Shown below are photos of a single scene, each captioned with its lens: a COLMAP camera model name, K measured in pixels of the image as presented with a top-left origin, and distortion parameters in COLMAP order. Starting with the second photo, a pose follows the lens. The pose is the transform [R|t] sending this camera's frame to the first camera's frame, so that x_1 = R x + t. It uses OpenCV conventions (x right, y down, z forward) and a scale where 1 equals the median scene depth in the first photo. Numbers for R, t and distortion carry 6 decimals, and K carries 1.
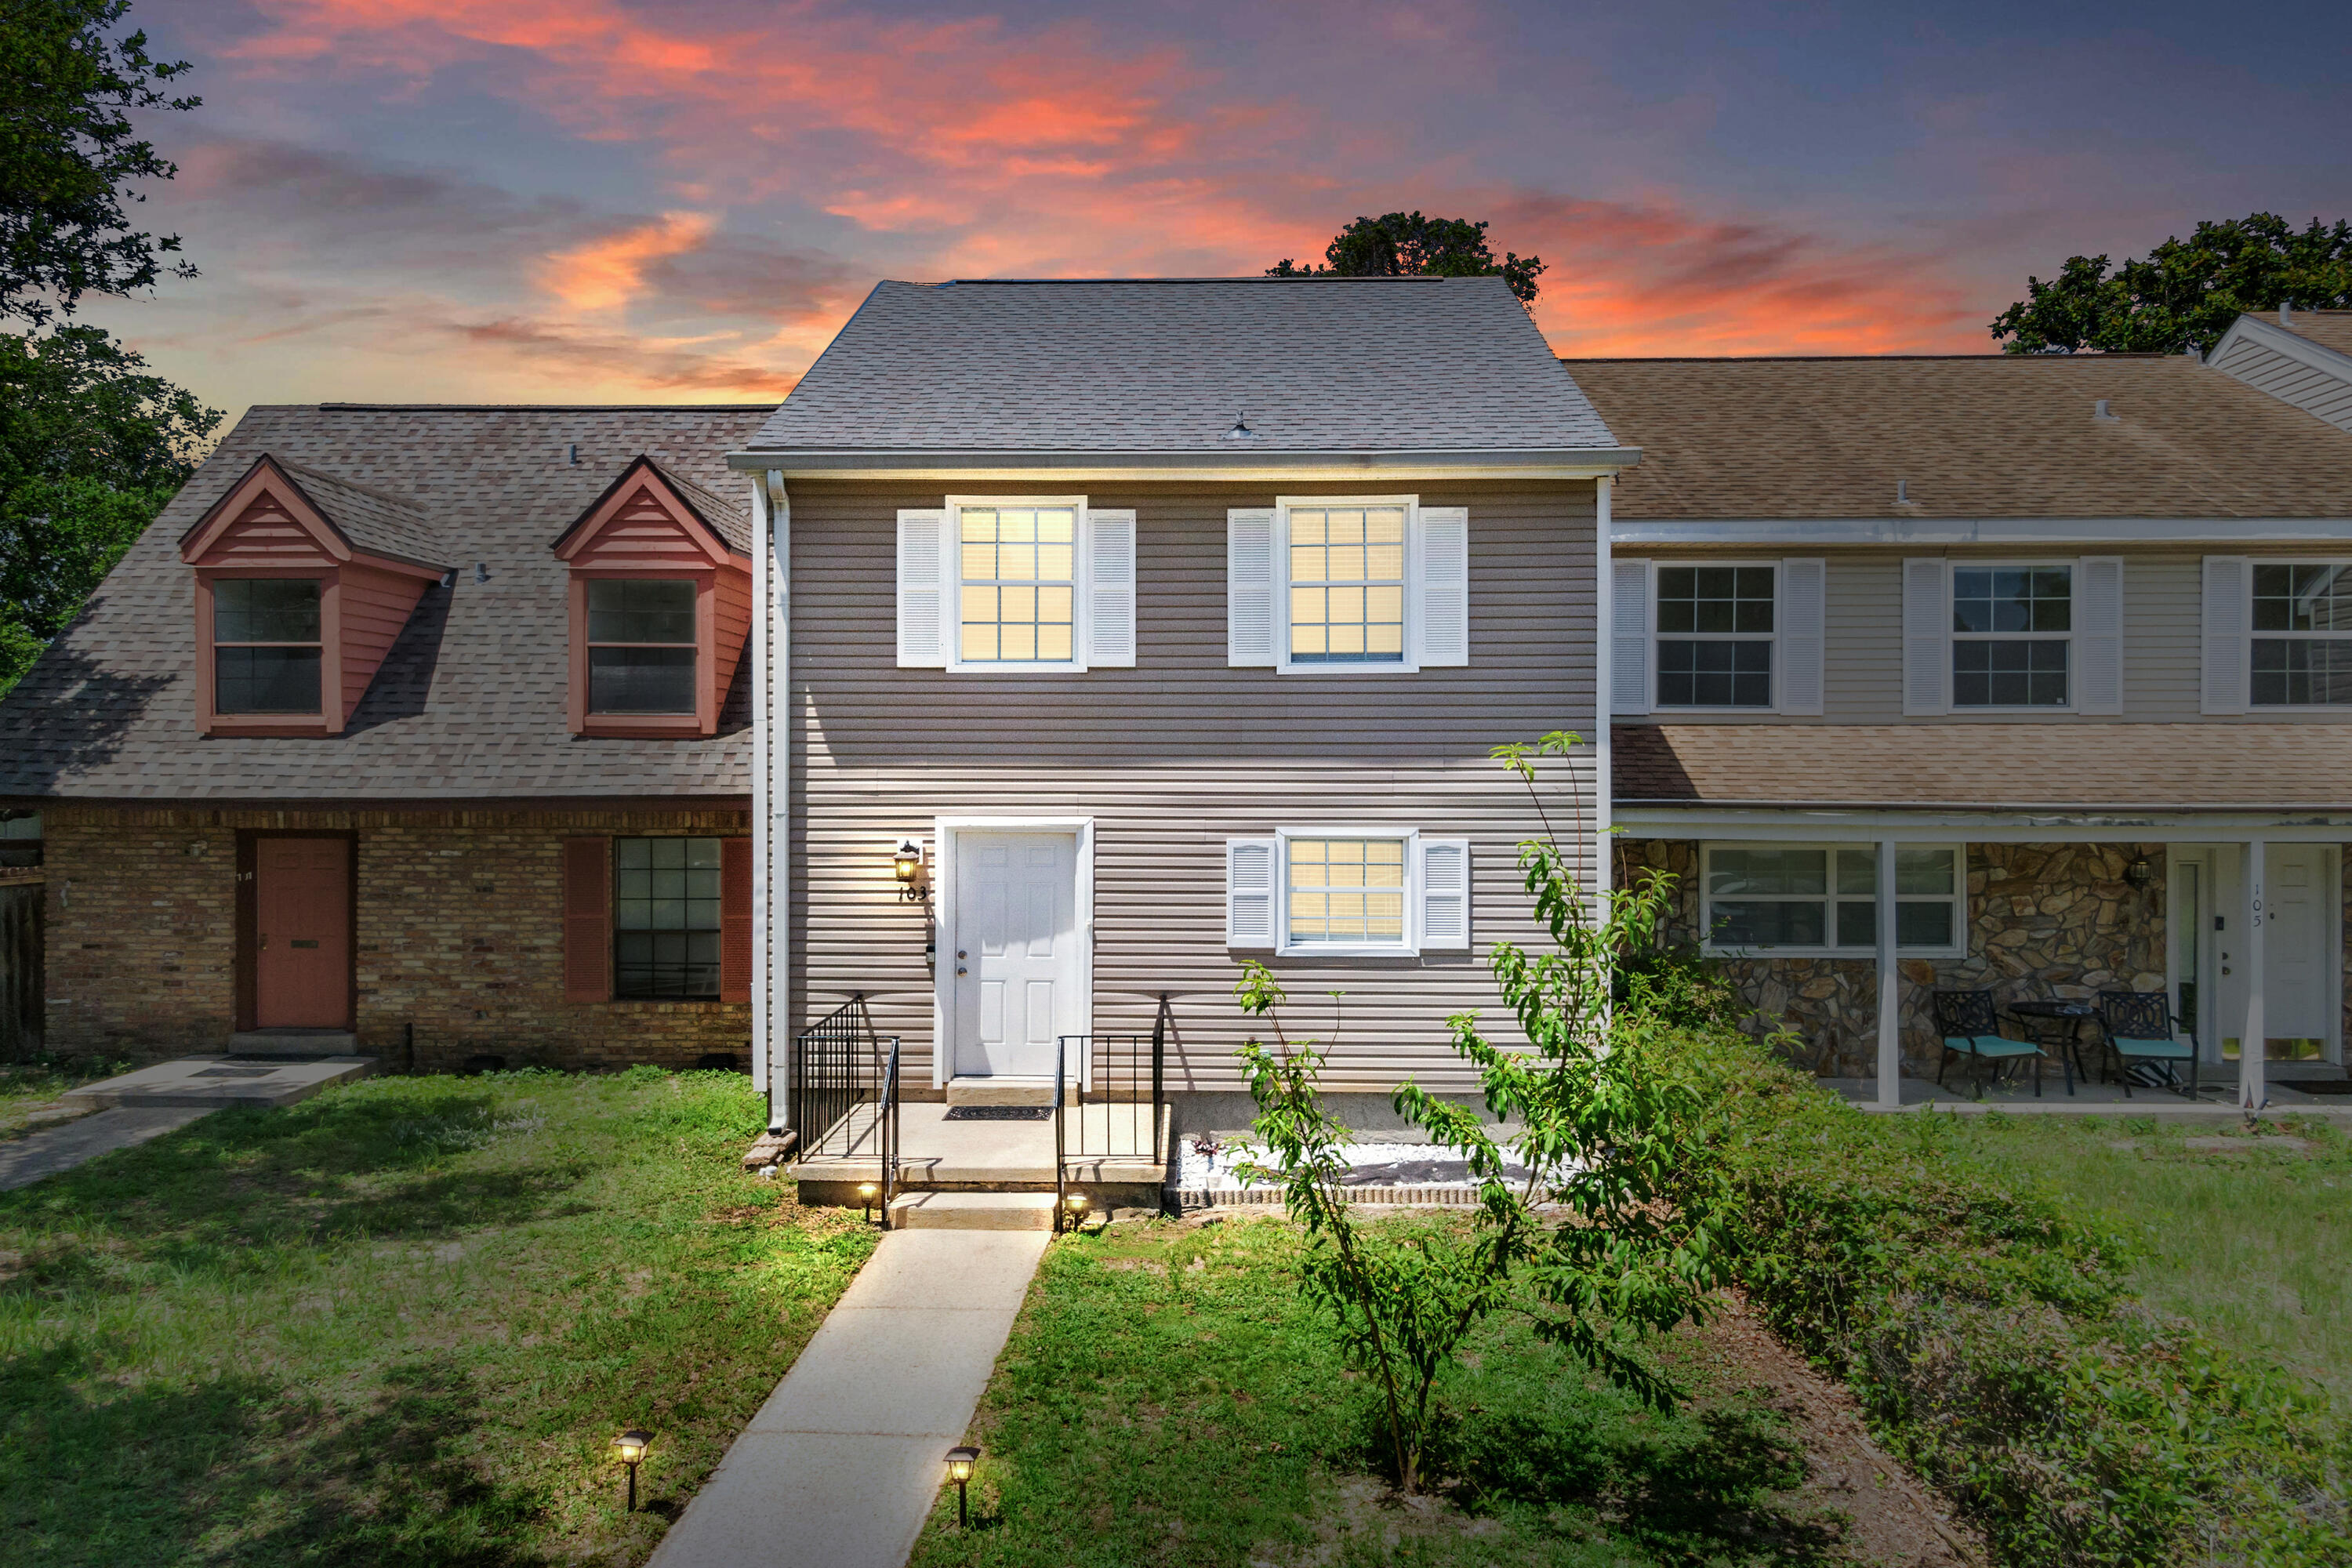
lens RADIAL K [[1550.4, 0, 1133.4], [0, 1550.4, 777.1], [0, 0, 1]] dist [0.059660, -0.099196]
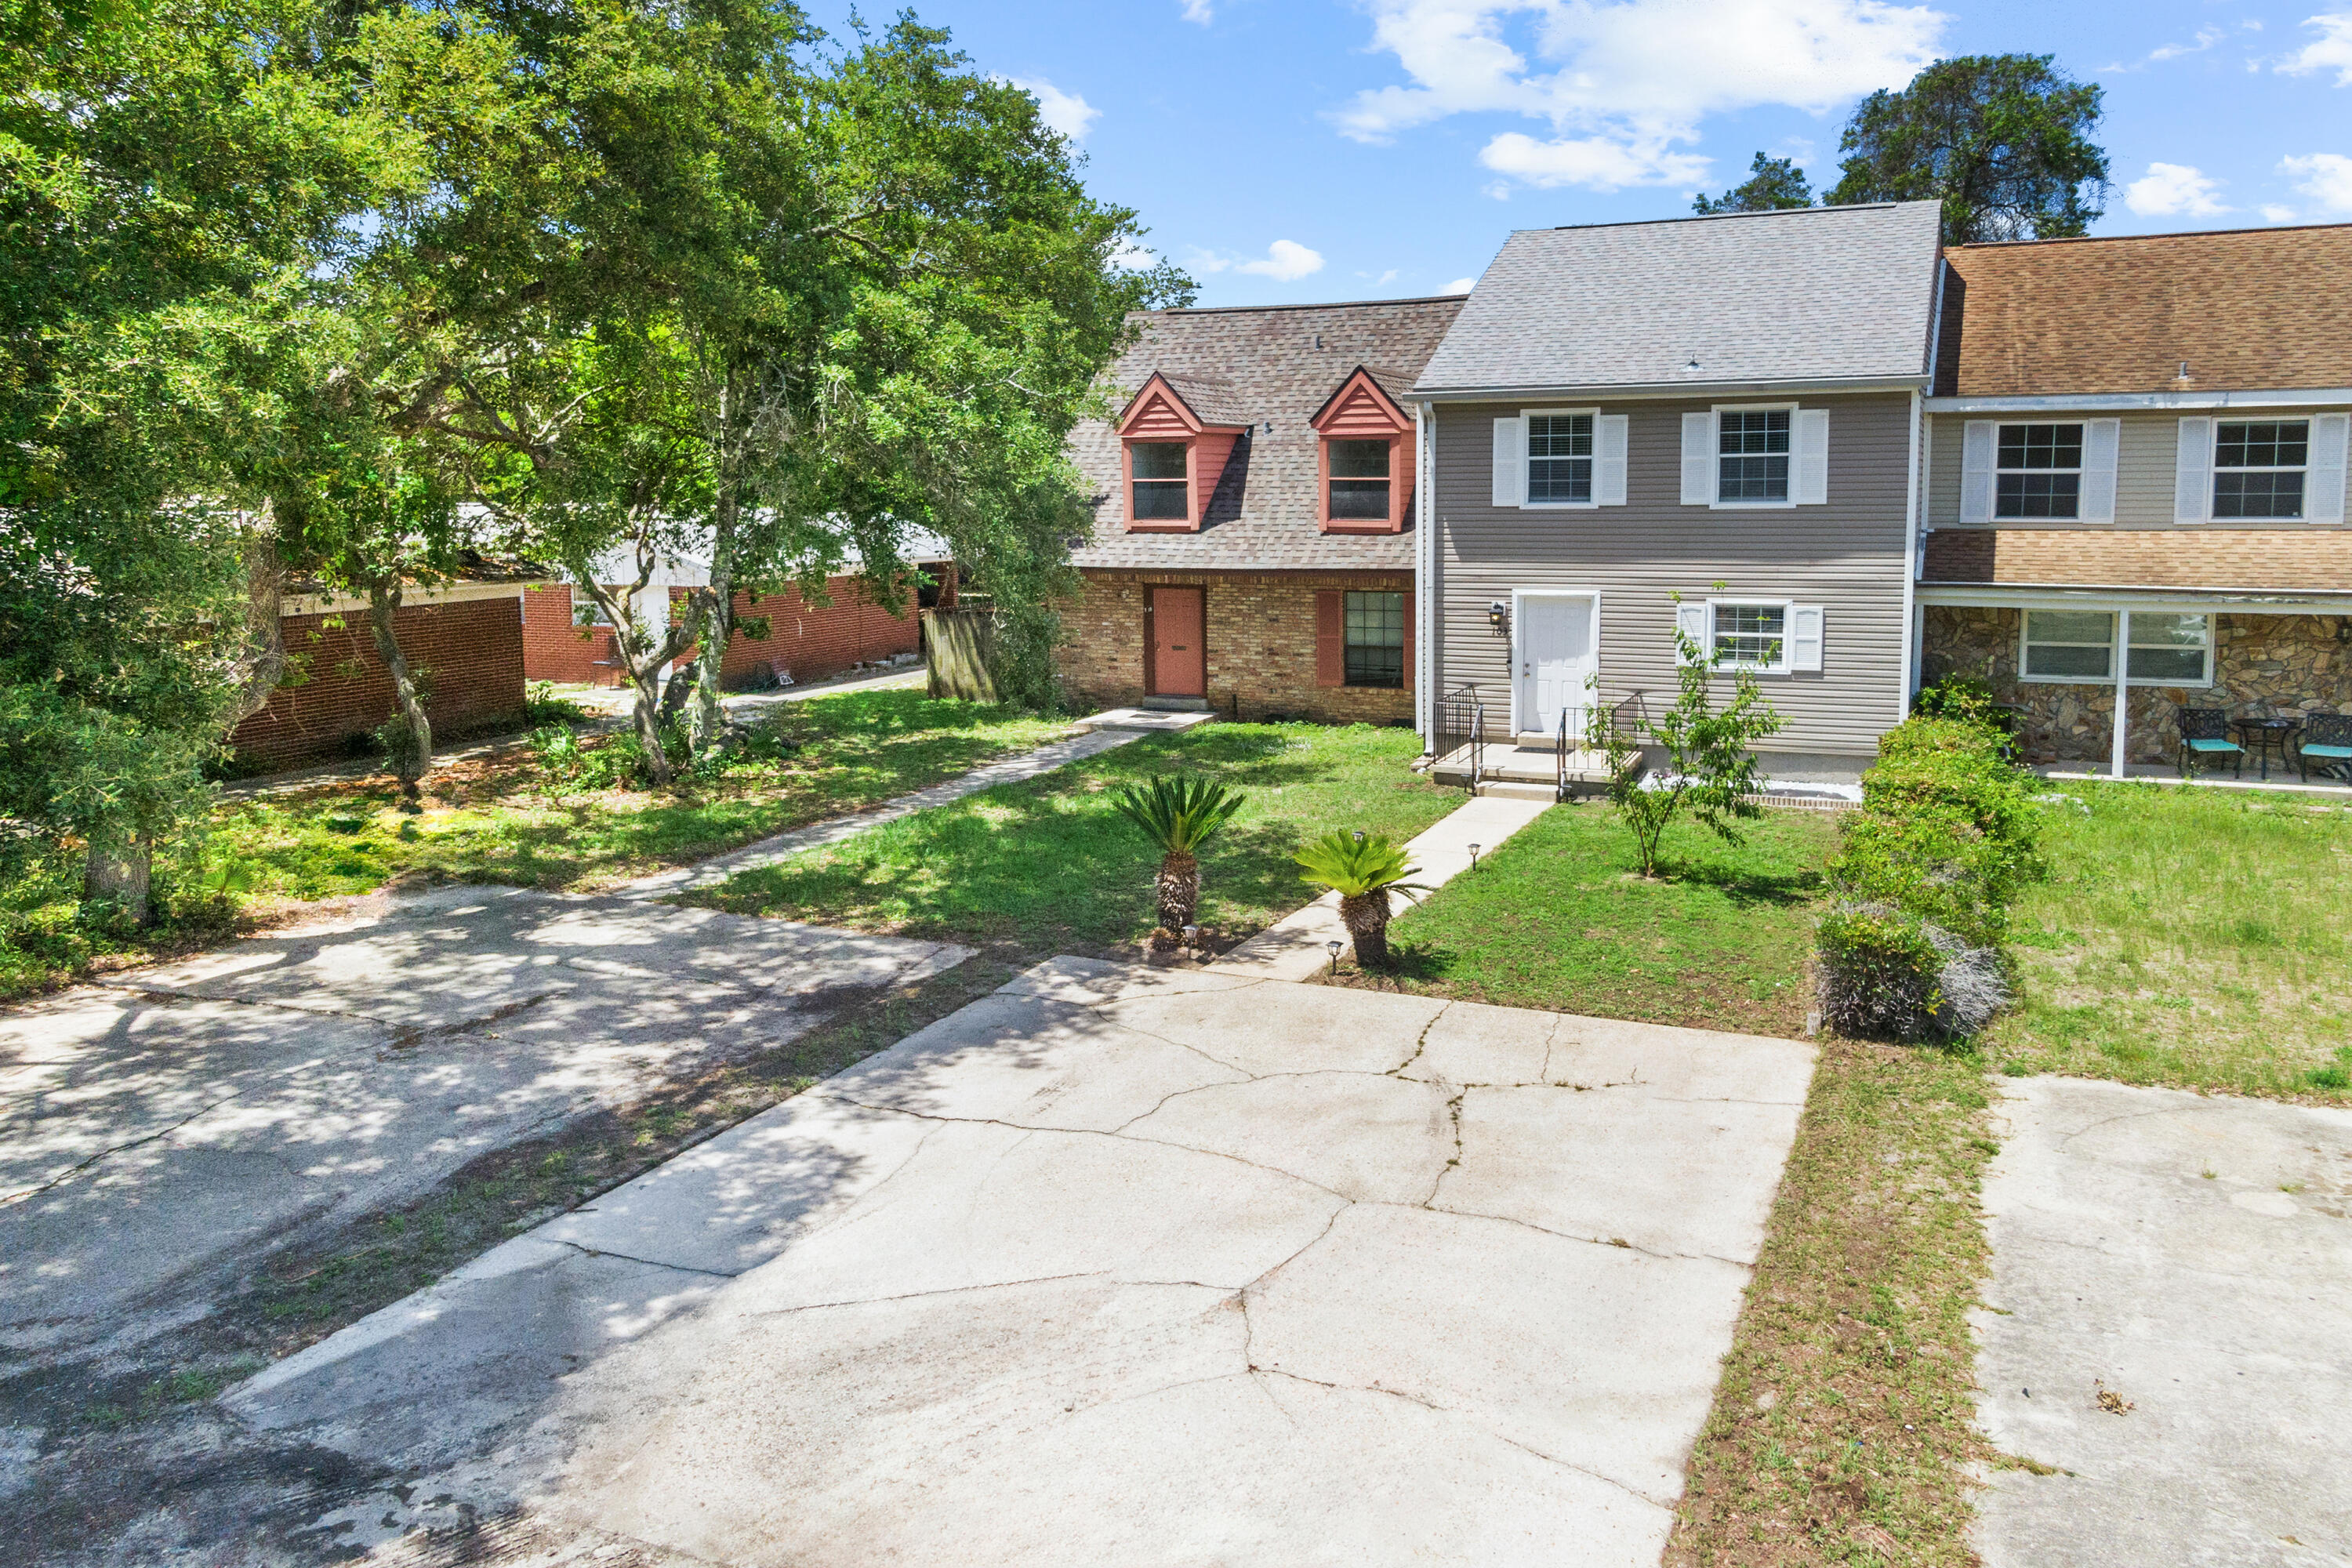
lens RADIAL K [[1720.1, 0, 1252.7], [0, 1720.1, 693.2], [0, 0, 1]] dist [-0.002521, -0.002351]
pose [[0.933571, 0.036189, -0.356560, 0.263706], [0.009639, 0.991994, 0.125919, -0.093593], [0.358262, -0.120992, 0.925748, -0.838816]]
